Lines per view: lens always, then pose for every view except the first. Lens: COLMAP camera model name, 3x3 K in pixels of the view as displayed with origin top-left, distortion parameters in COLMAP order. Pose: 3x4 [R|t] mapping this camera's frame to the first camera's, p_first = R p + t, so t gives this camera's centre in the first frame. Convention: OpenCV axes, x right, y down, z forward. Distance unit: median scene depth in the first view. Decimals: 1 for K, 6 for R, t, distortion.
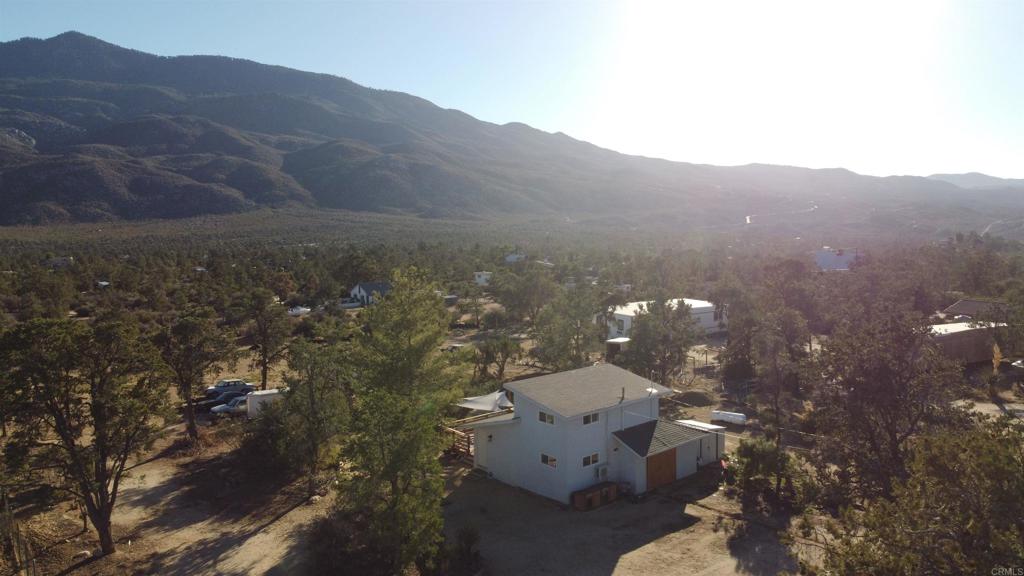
lens RADIAL K [[777.3, 0, 519.8], [0, 777.3, 283.4], [0, 0, 1]] dist [0.011100, -0.019091]
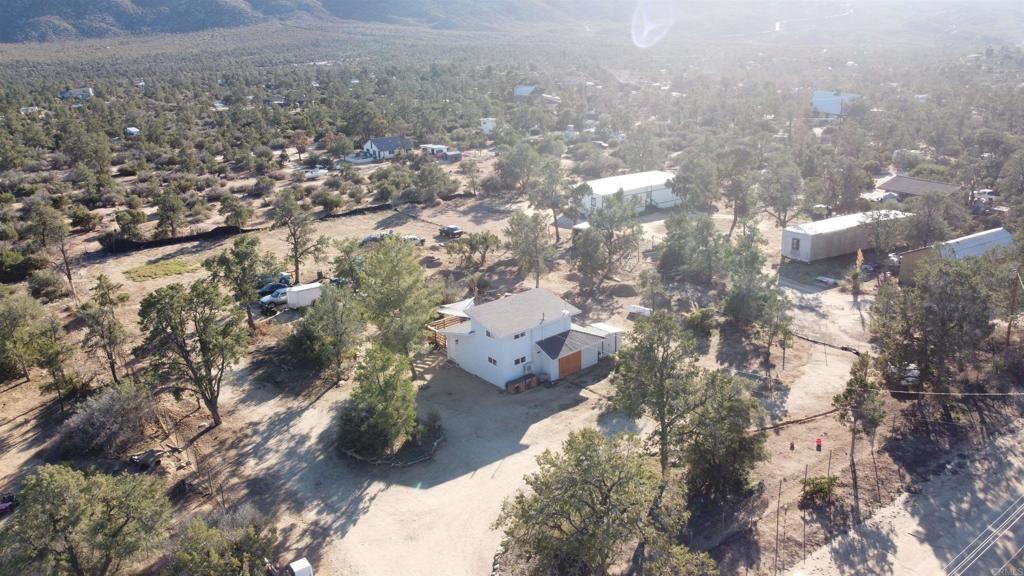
lens RADIAL K [[777.3, 0, 519.8], [0, 777.3, 283.4], [0, 0, 1]] dist [0.011100, -0.019091]
pose [[0.999683, -0.001995, -0.025086, 0.026672], [0.007864, 0.971694, 0.236113, -0.057547], [0.023904, -0.236235, 0.971402, -0.090723]]
